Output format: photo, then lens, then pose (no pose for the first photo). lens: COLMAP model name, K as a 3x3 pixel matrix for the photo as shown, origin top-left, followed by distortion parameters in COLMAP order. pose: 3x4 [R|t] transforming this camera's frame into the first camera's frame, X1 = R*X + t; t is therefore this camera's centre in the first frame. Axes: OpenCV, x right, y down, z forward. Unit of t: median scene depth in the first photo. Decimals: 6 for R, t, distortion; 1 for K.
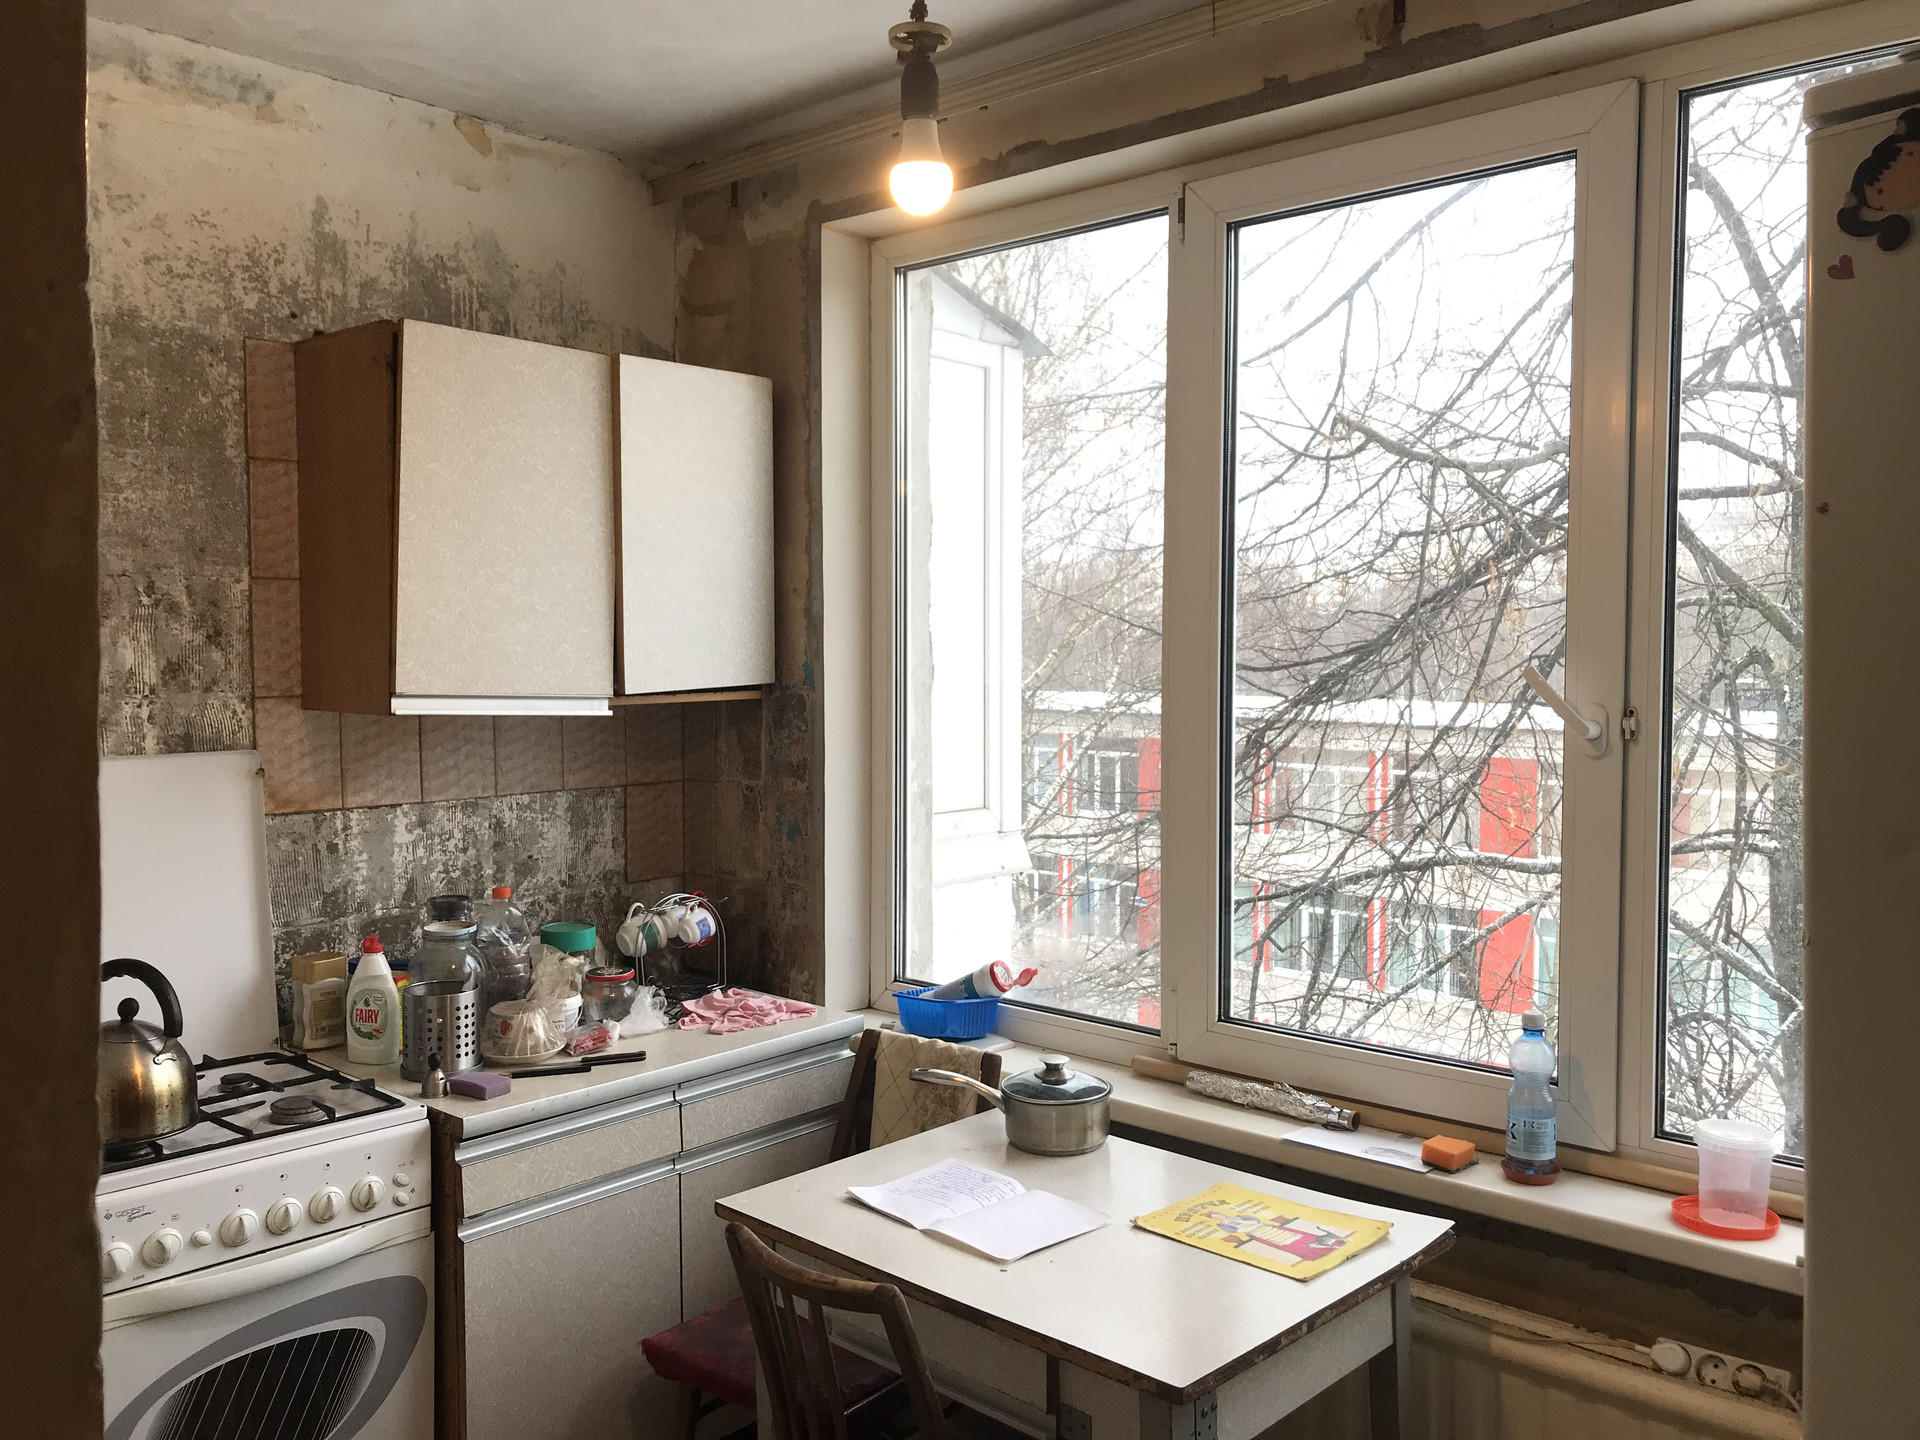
lens RADIAL K [[1554.2, 0, 977.3], [0, 1554.2, 716.9], [0, 0, 1]] dist [0.033117, -0.014937]
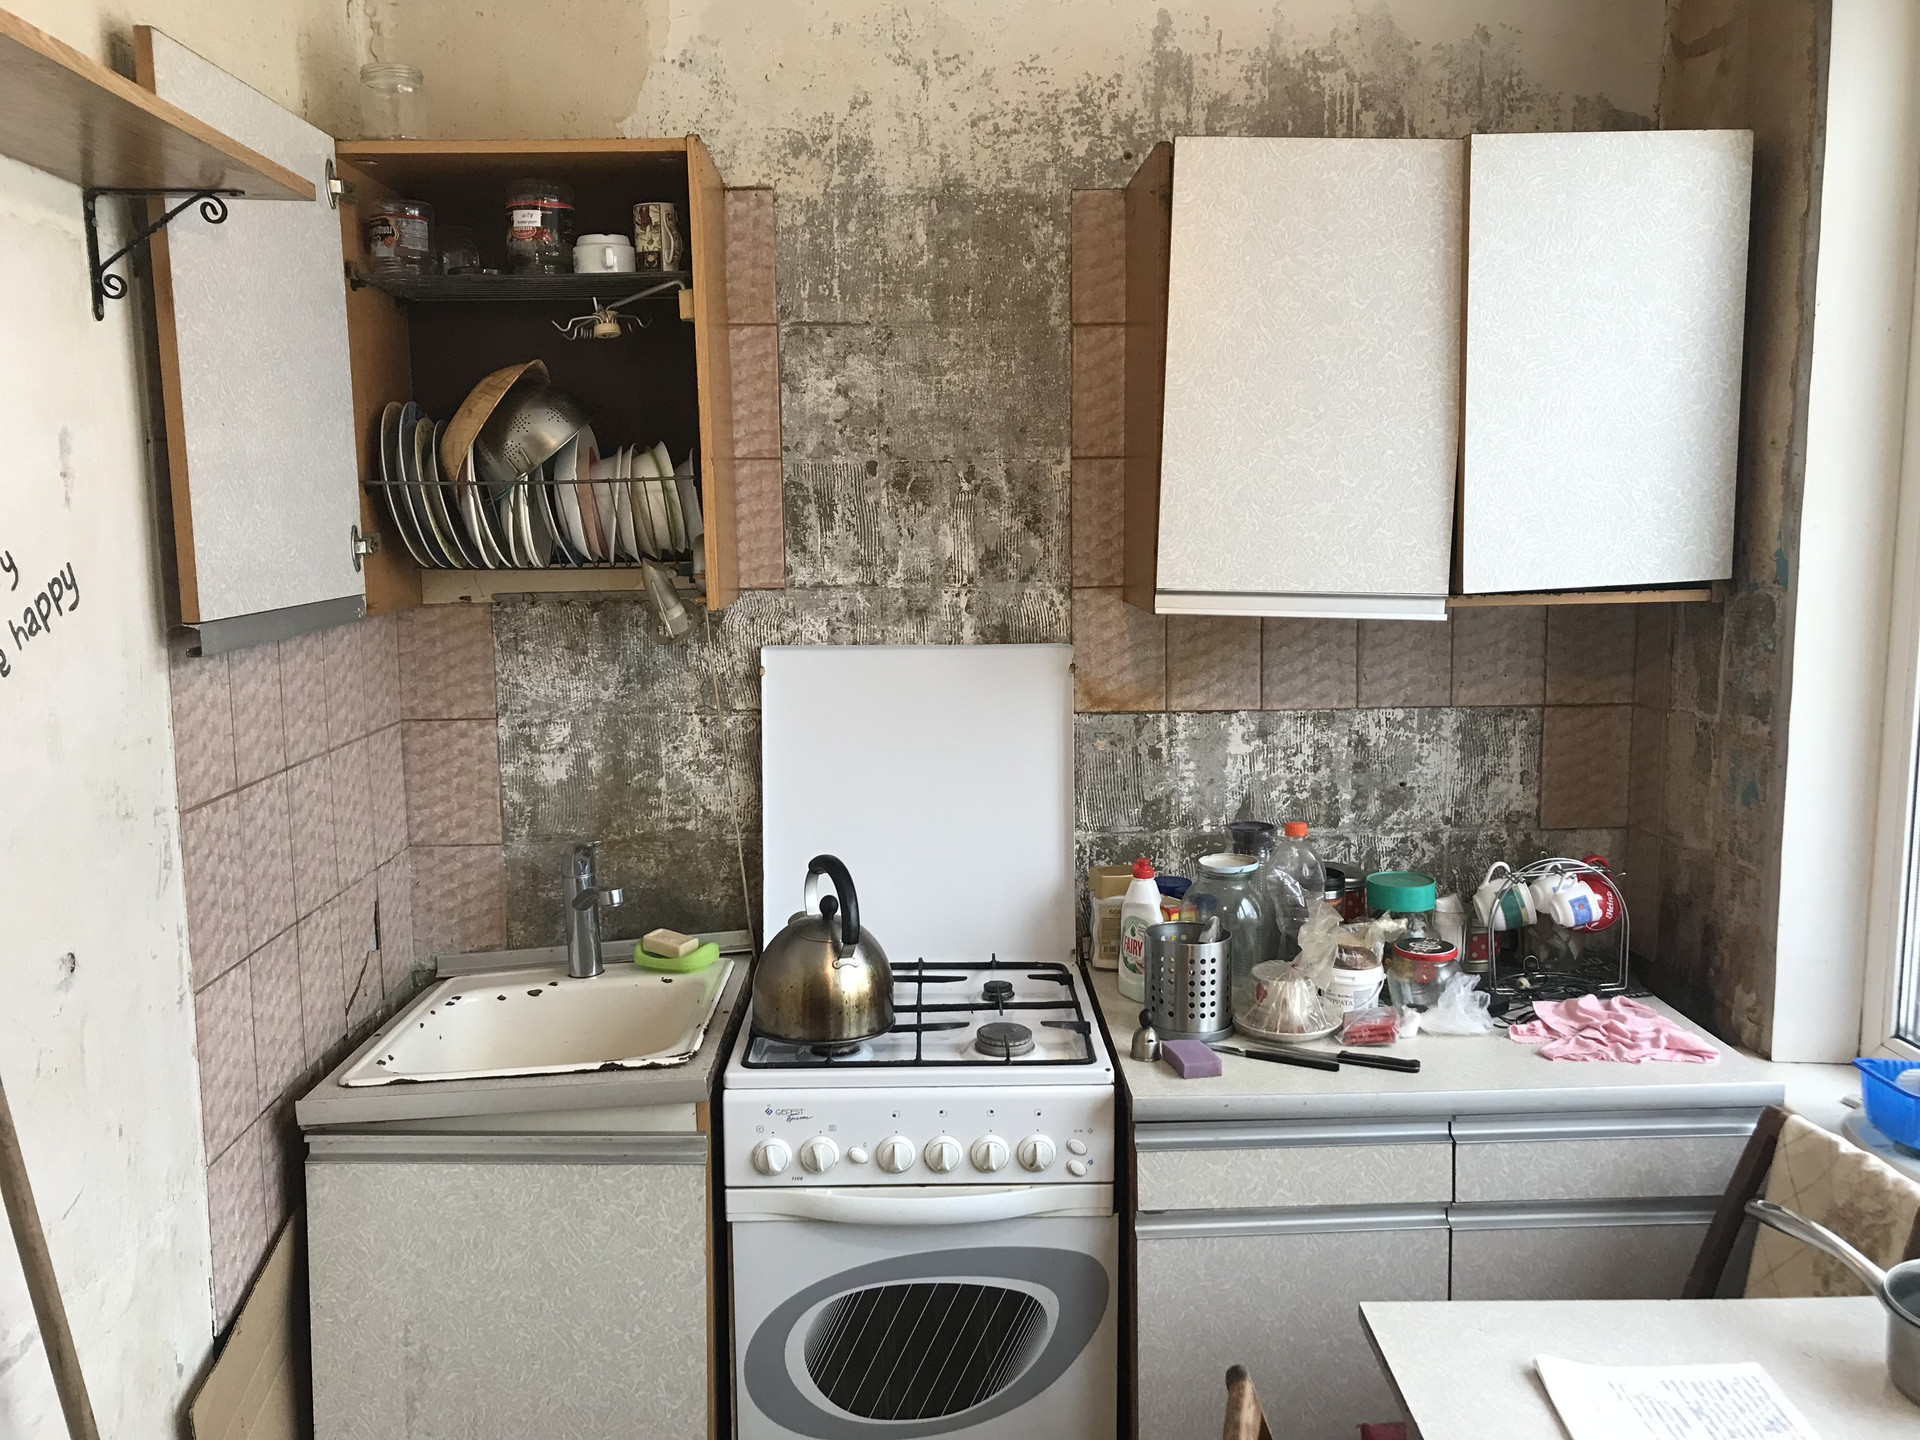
lens RADIAL K [[1554.2, 0, 959.6], [0, 1554.2, 723.1], [0, 0, 1]] dist [0.033117, -0.014937]
pose [[0.692779, 0.090092, -0.715501, 0.162910], [-0.024185, 0.994510, 0.101806, -0.024588], [0.720745, -0.053225, 0.691154, 0.305236]]
